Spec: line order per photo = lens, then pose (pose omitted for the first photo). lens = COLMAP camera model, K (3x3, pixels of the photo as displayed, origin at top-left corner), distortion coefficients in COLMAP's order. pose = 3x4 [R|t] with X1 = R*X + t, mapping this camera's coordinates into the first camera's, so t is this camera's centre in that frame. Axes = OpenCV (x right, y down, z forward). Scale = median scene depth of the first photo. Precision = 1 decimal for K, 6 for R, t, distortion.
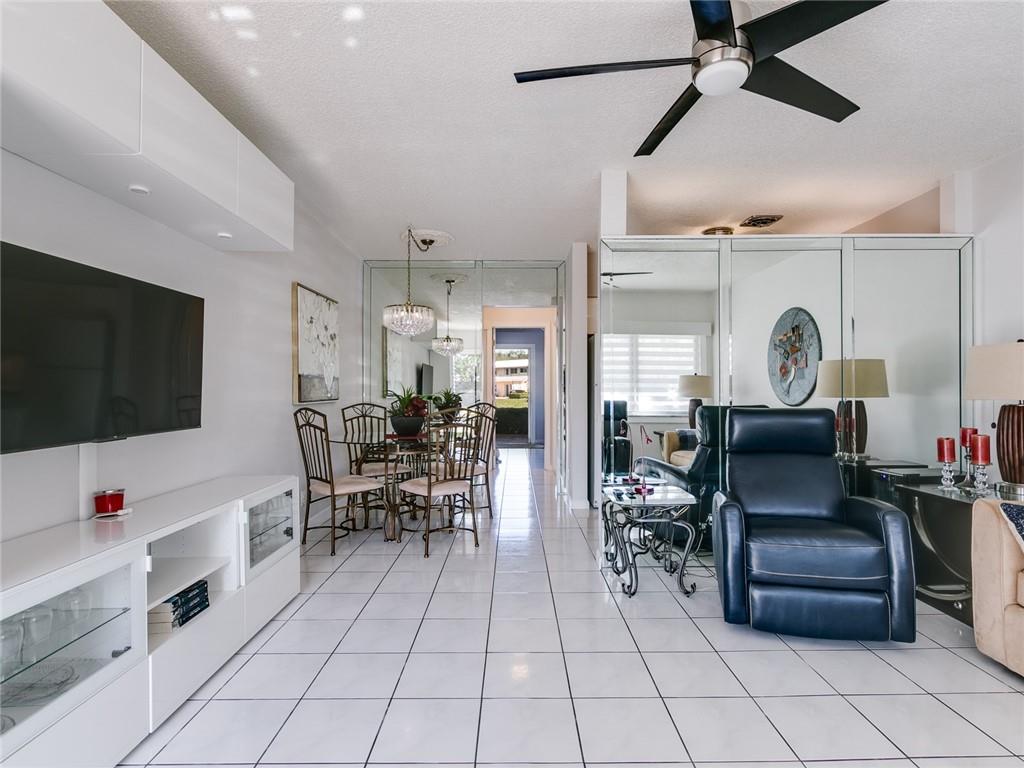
lens RADIAL K [[508.8, 0, 512.2], [0, 508.8, 380.7], [0, 0, 1]] dist [-0.001469, -0.001431]
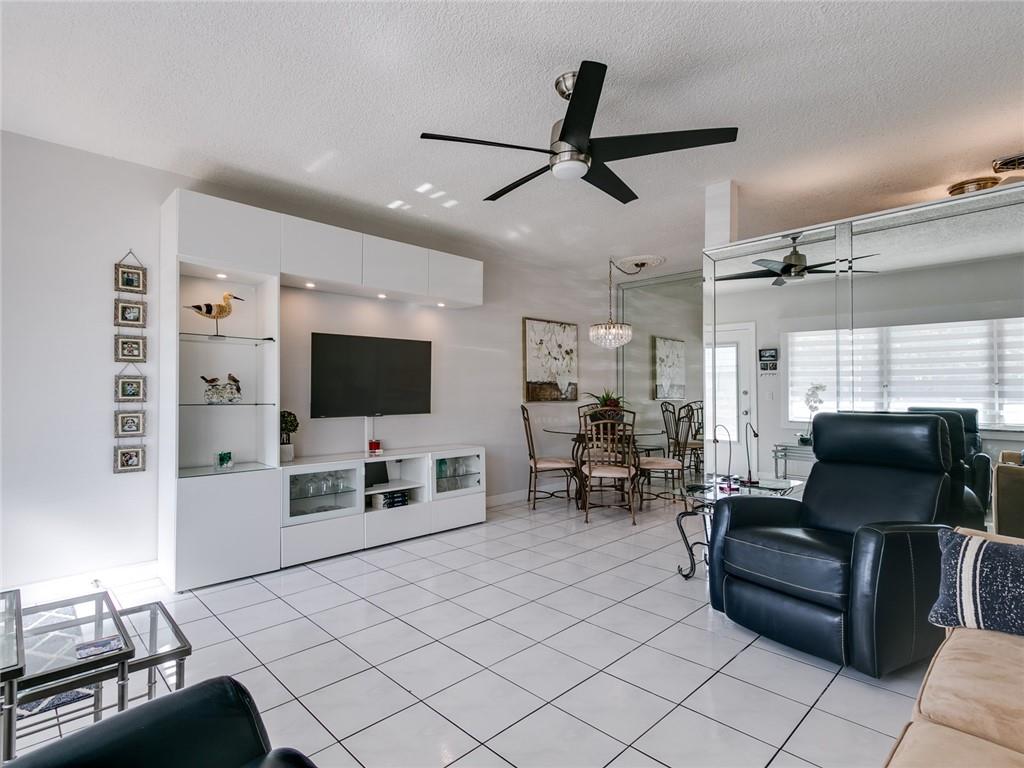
lens RADIAL K [[520.1, 0, 501.0], [0, 520.1, 382.1], [0, 0, 1]] dist [0.001229, 0.000060]
pose [[0.695211, -0.012130, -0.718703, 0.579675], [0.008861, 0.999926, -0.008305, 0.000340], [0.718751, -0.000594, 0.695267, -0.059652]]
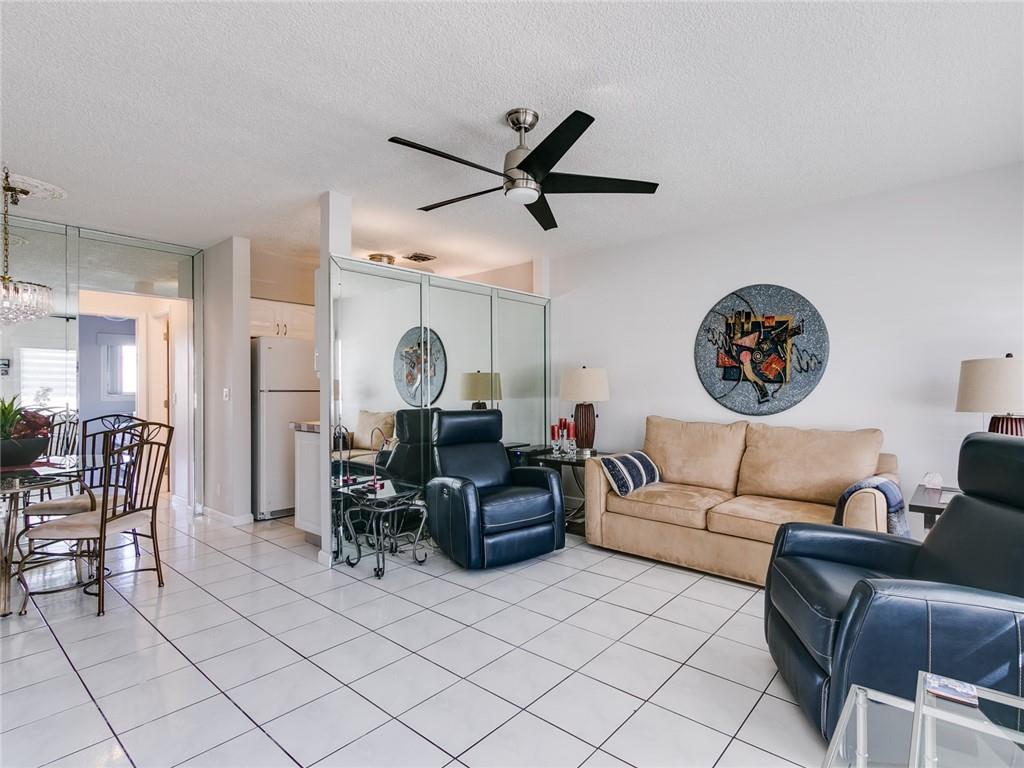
lens RADIAL K [[520.1, 0, 516.6], [0, 520.1, 379.0], [0, 0, 1]] dist [0.001229, 0.000060]
pose [[0.659325, 0.010259, 0.751788, -0.345332], [-0.008180, 0.999946, -0.006471, -0.016424], [-0.751813, -0.001883, 0.659373, -0.007634]]
